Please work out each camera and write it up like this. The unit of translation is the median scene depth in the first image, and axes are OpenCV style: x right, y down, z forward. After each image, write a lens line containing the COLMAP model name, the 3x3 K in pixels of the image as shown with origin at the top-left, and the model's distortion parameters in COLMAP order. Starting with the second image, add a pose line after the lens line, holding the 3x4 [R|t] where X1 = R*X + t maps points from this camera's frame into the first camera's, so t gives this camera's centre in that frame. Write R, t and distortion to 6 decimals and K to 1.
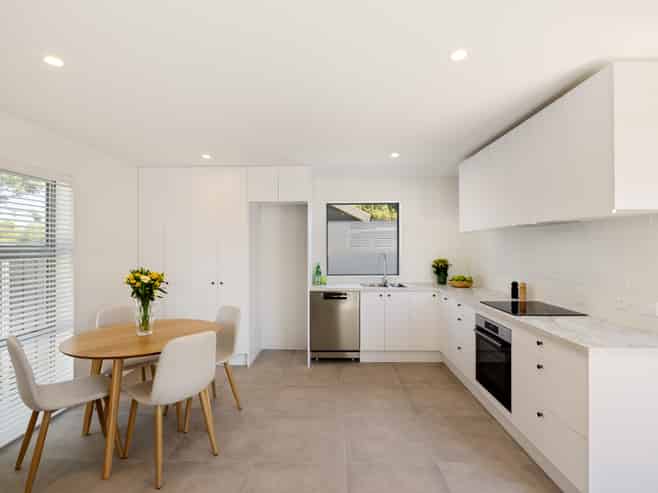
lens RADIAL K [[325.0, 0, 329.0], [0, 325.0, 246.5], [0, 0, 1]] dist [-0.001253, -0.000396]
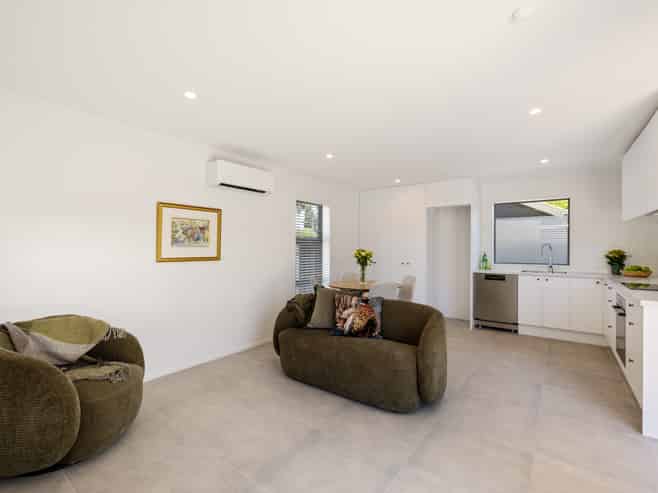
lens RADIAL K [[309.7, 0, 329.0], [0, 309.7, 246.5], [0, 0, 1]] dist [-0.003308, -0.000497]
pose [[0.809647, 0.002633, -0.586911, 0.199086], [-0.003463, 0.999994, -0.000292, 0.034857], [0.586907, 0.002269, 0.809651, -0.346240]]
